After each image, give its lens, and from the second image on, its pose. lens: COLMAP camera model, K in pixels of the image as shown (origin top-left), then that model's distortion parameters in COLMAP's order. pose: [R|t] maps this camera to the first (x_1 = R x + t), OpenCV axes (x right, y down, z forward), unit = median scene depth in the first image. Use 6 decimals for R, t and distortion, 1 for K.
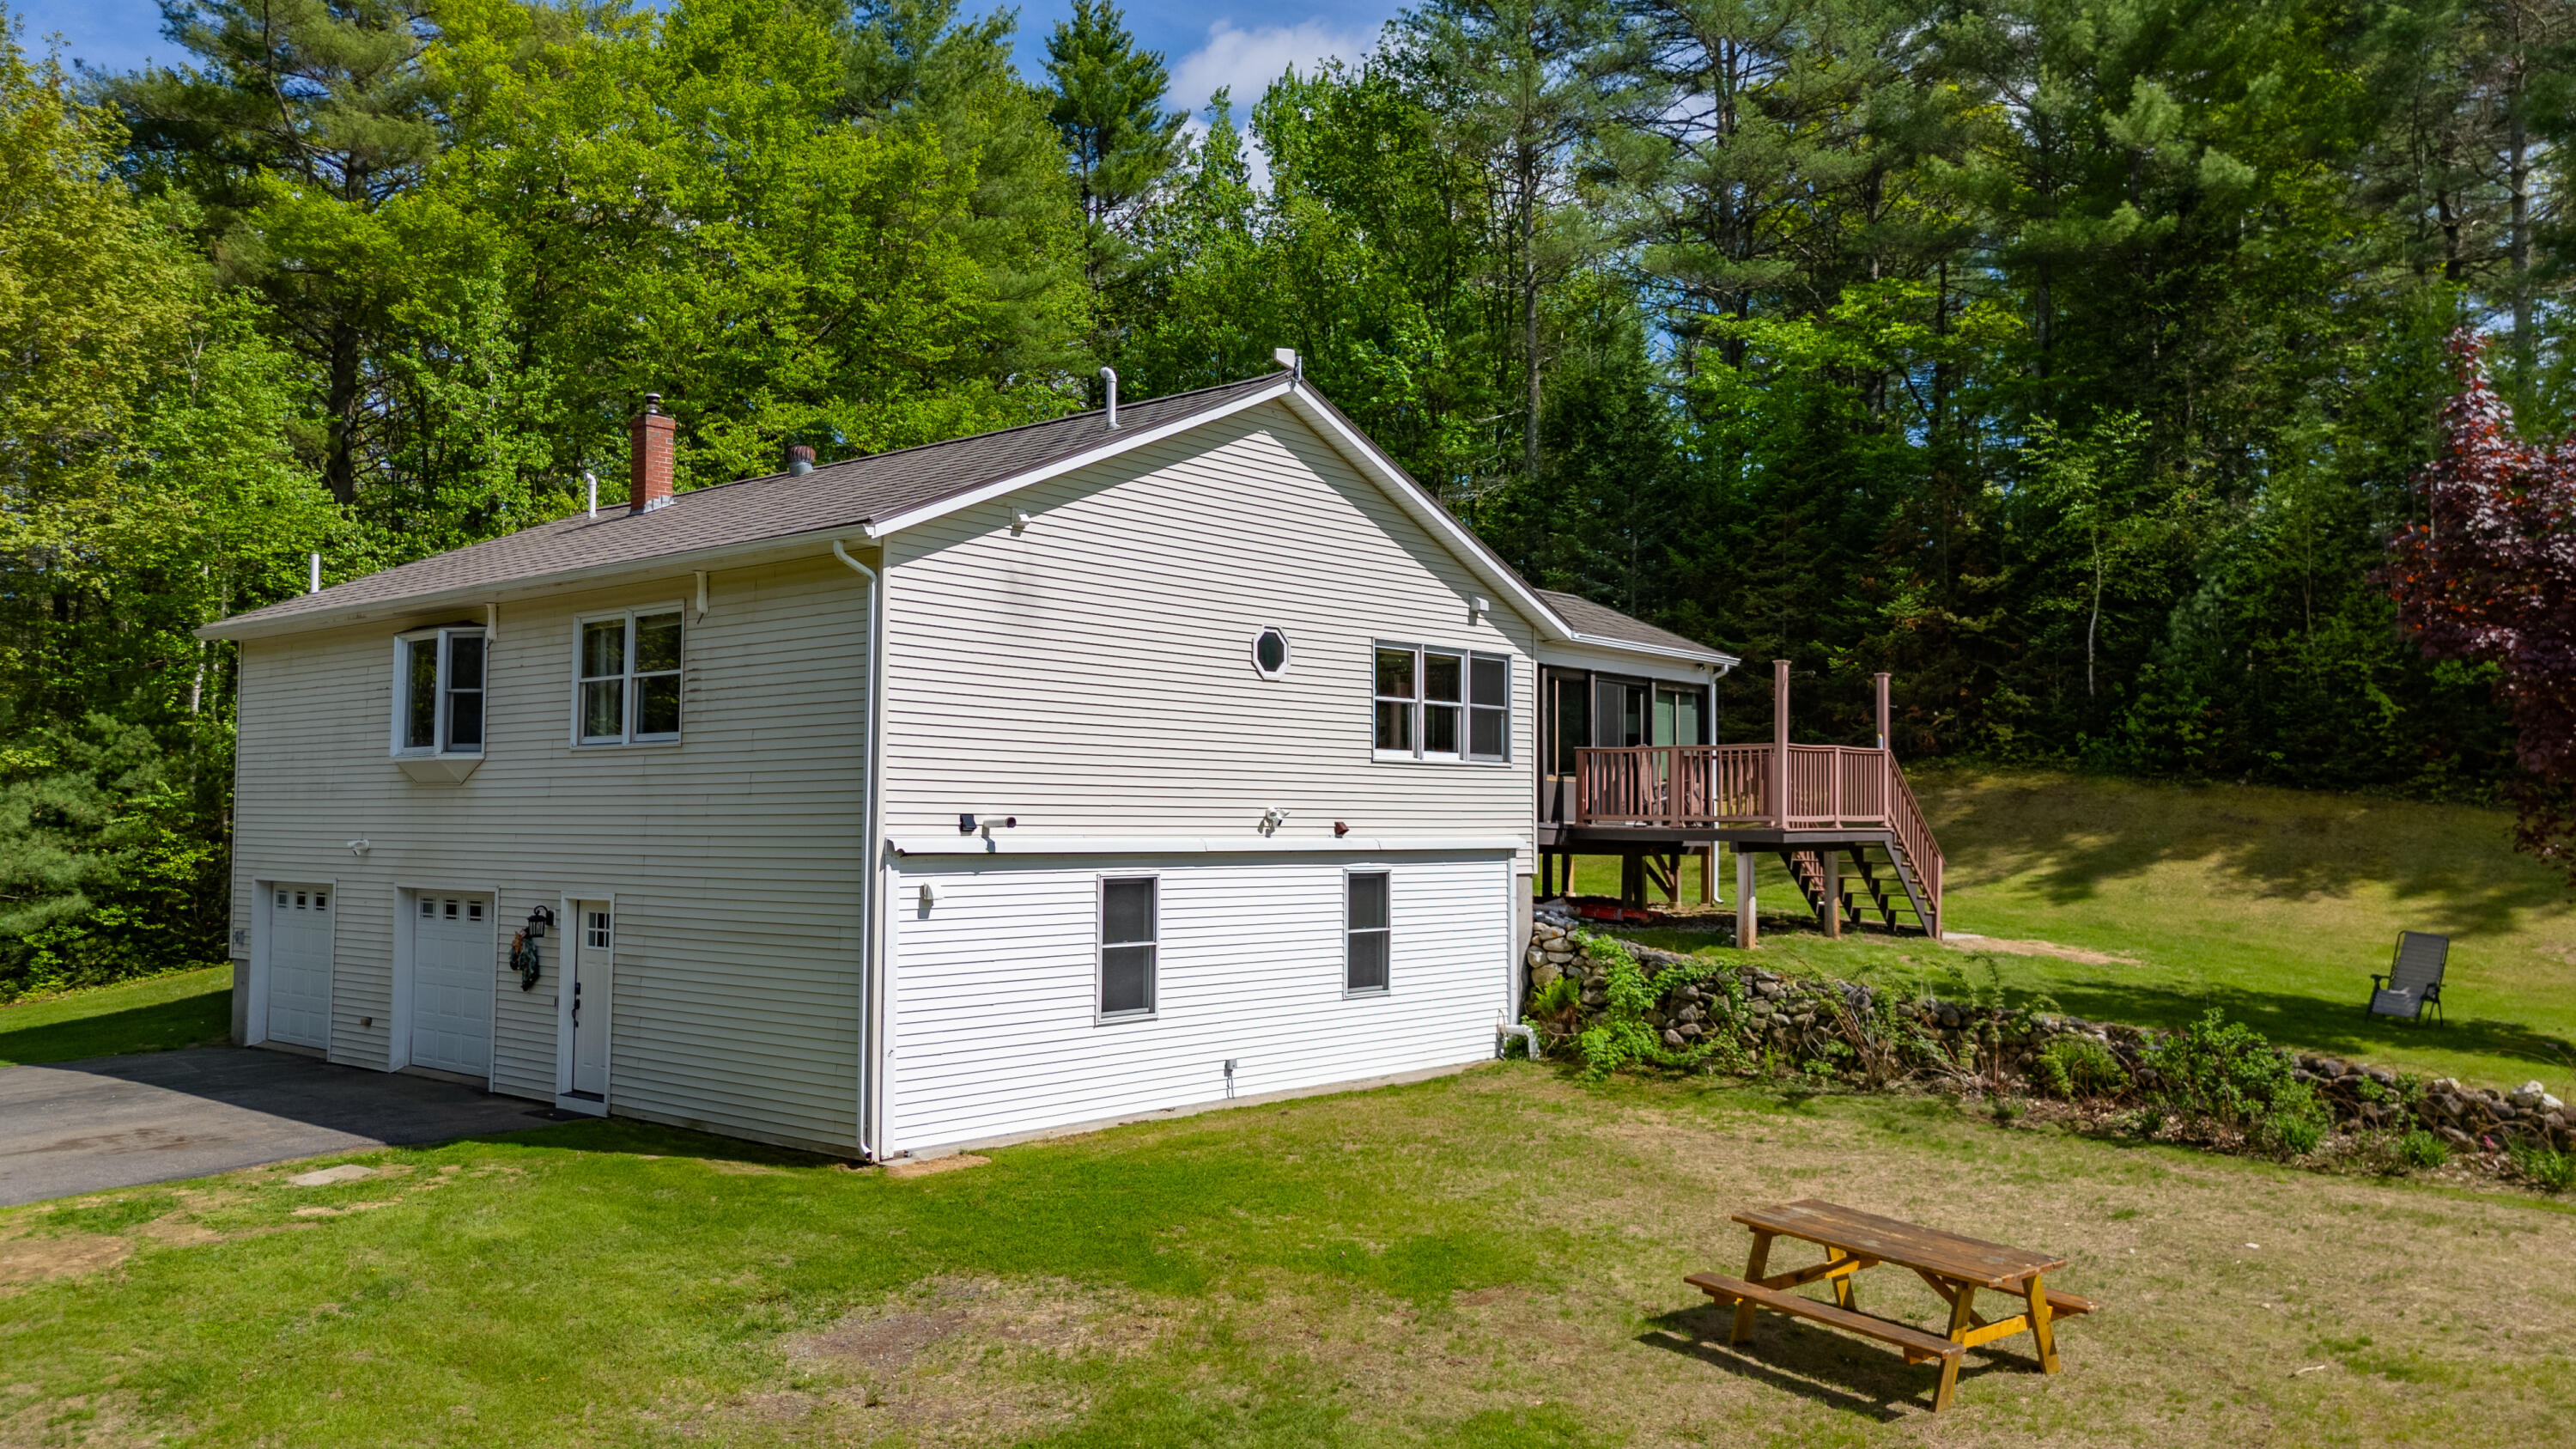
lens RADIAL K [[1919.8, 0, 1280.5], [0, 1919.8, 721.5], [0, 0, 1]] dist [0.041326, -0.007753]
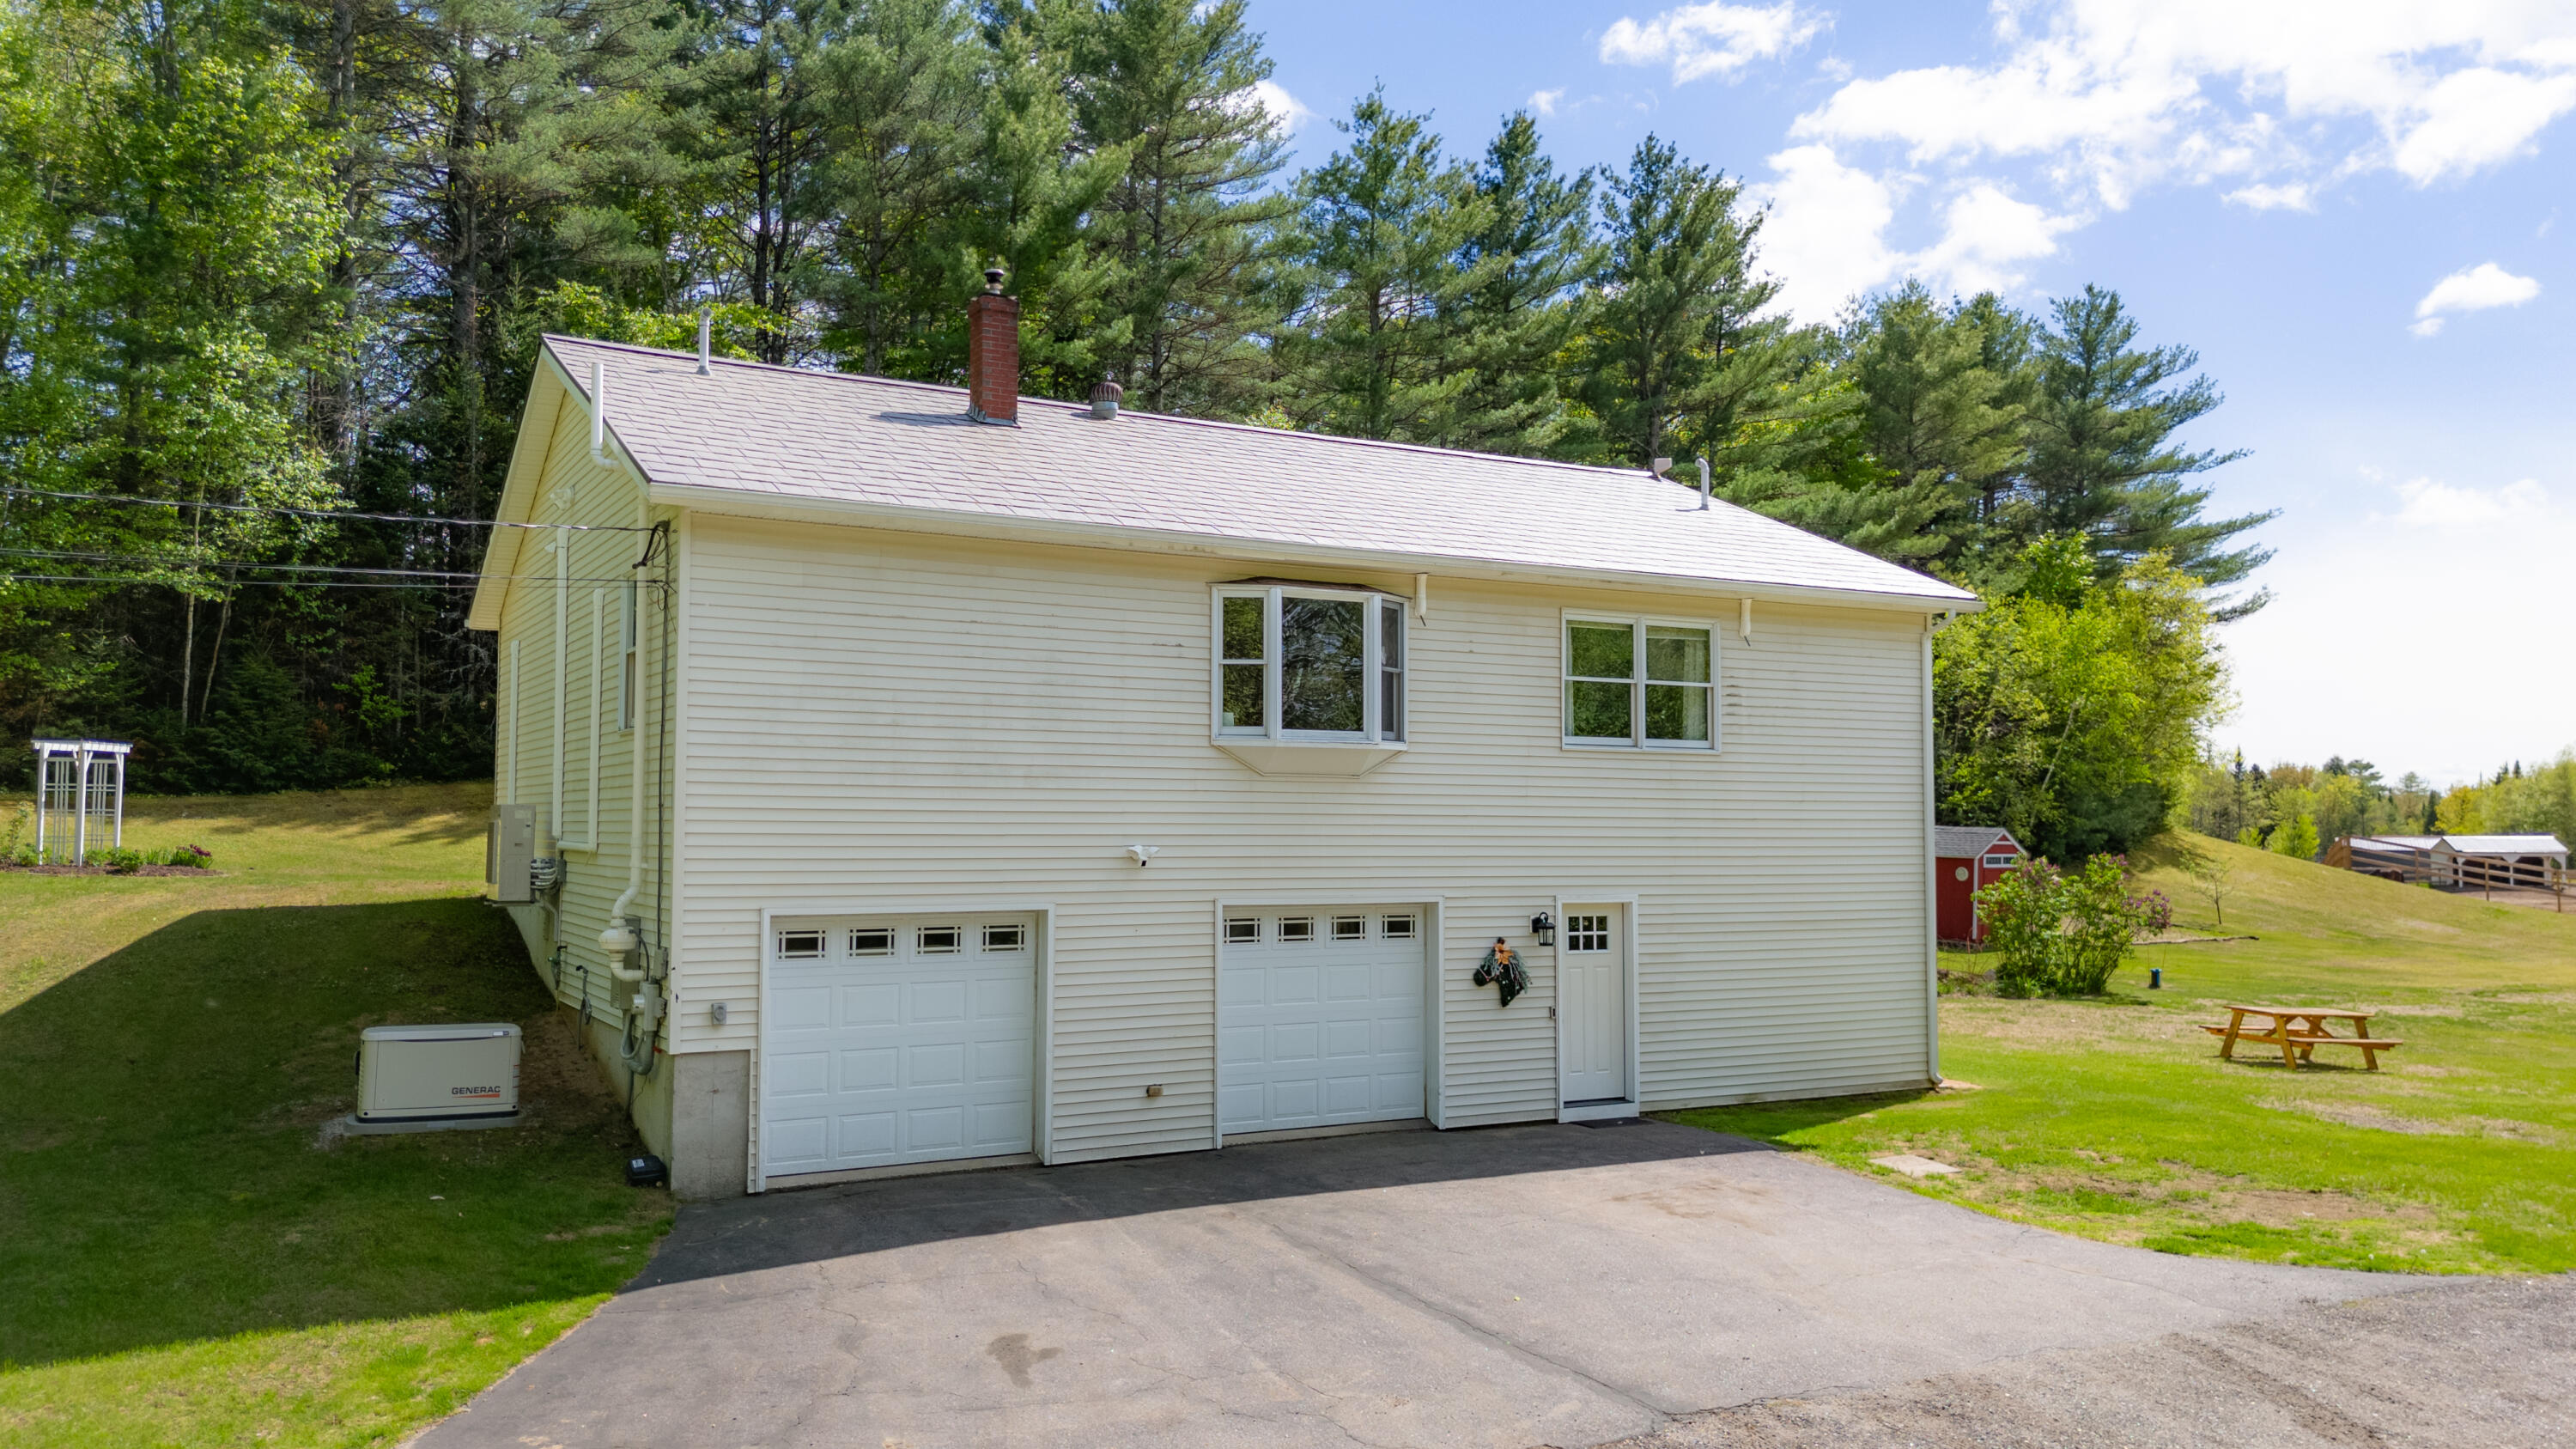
lens RADIAL K [[1898.5, 0, 1288.0], [0, 1898.5, 724.5], [0, 0, 1]] dist [0.102155, -0.124126]
pose [[0.329429, 0.046881, 0.943016, -1.197067], [-0.055135, 0.998017, -0.030354, 0.035511], [-0.942569, -0.041994, 0.331360, 0.745507]]
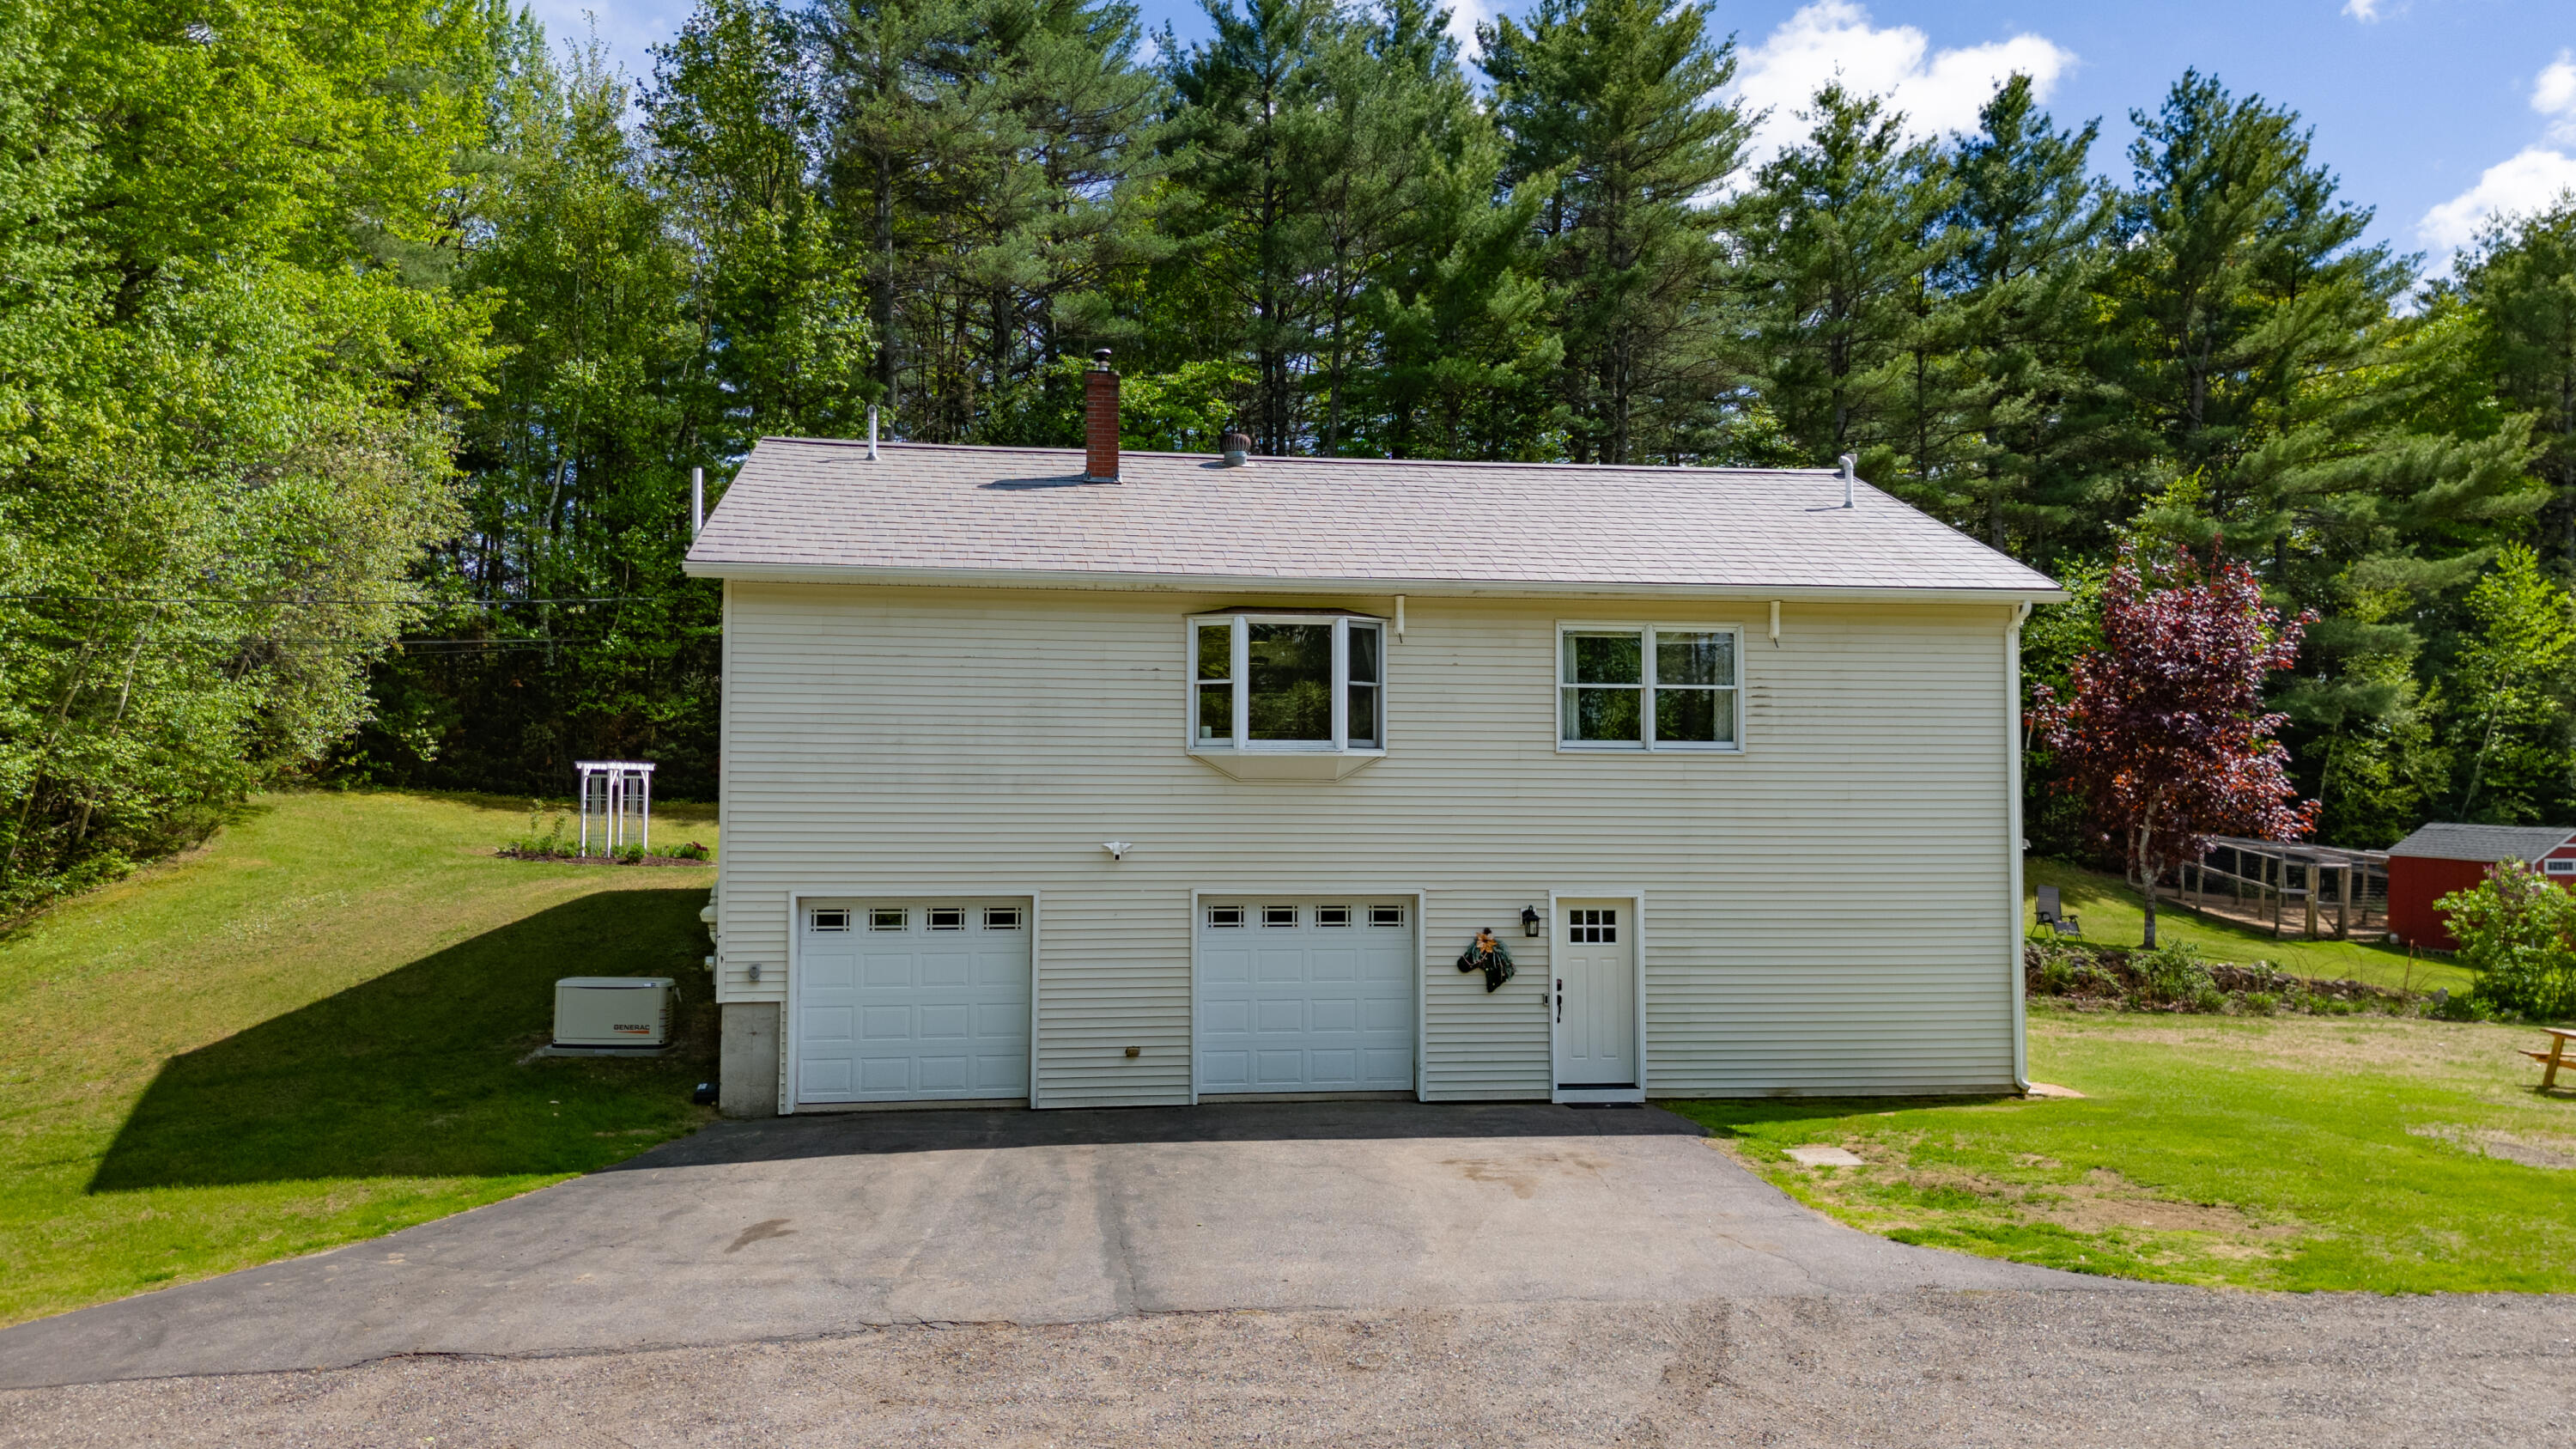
lens RADIAL K [[1898.5, 0, 1288.0], [0, 1898.5, 724.5], [0, 0, 1]] dist [0.102155, -0.124126]
pose [[0.651547, 0.037481, 0.757682, -1.122077], [-0.041560, 0.999042, -0.013683, 0.017907], [-0.757469, -0.022574, 0.652480, 0.411083]]
